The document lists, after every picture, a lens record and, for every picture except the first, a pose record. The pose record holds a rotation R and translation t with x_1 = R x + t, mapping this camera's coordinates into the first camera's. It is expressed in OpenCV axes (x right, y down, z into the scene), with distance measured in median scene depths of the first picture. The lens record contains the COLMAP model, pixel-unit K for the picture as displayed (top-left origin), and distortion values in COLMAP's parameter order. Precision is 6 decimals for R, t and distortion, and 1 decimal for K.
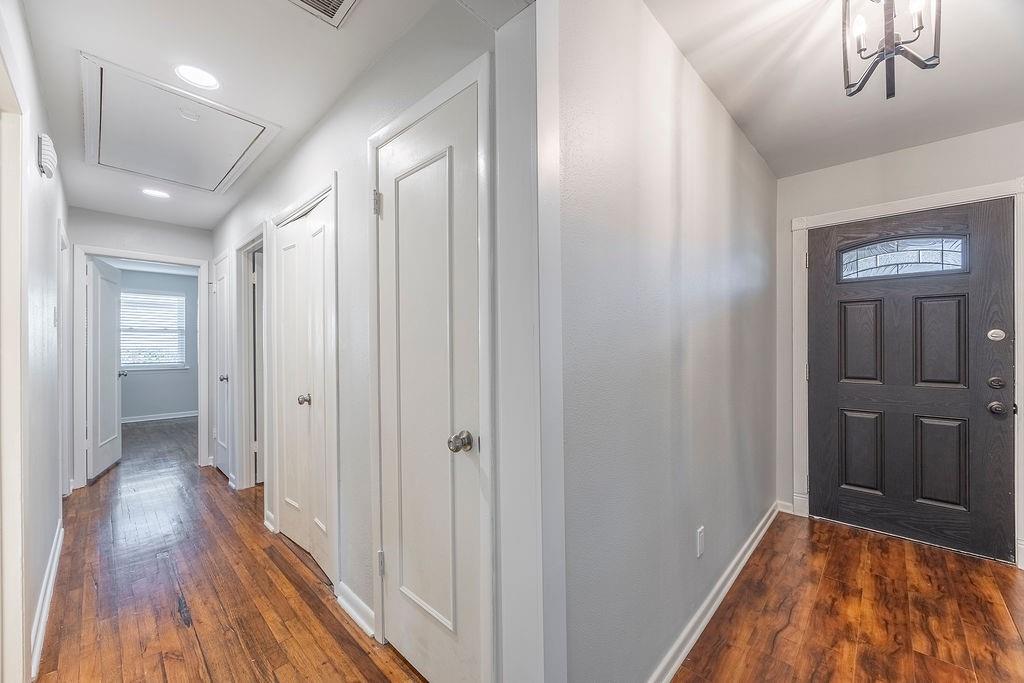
lens RADIAL K [[395.8, 0, 510.8], [0, 395.8, 342.4], [0, 0, 1]] dist [-0.000558, -0.000173]
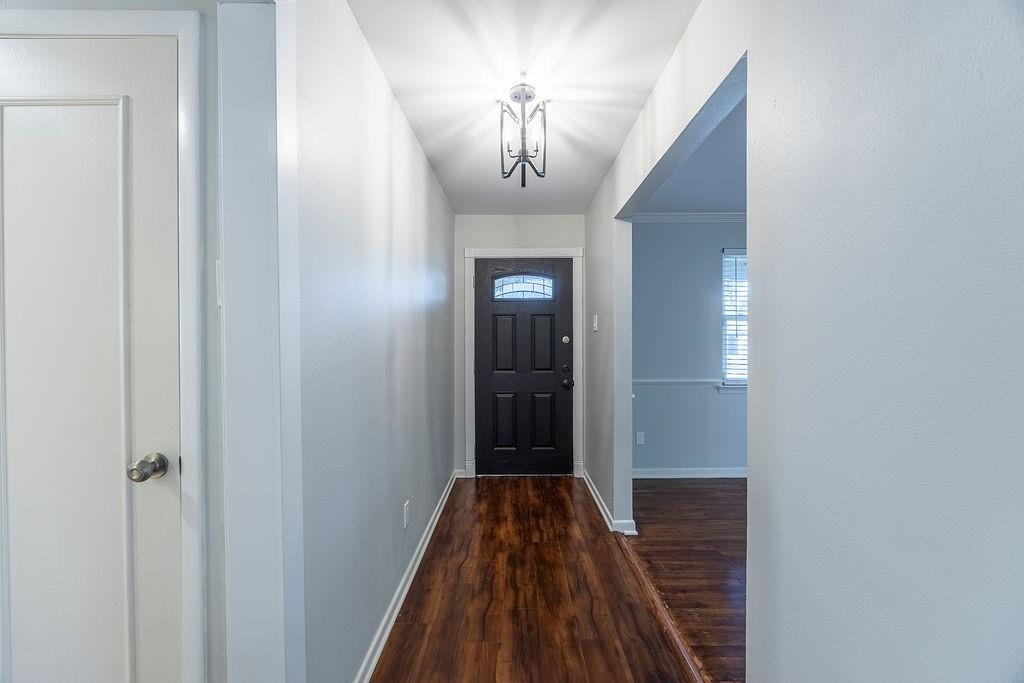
lens RADIAL K [[395.8, 0, 516.6], [0, 395.8, 345.1], [0, 0, 1]] dist [-0.000558, -0.000173]
pose [[0.720939, -0.003375, 0.692991, -0.094841], [0.001768, 0.999994, 0.003030, -0.001194], [-0.692997, -0.000959, 0.720940, -0.070881]]
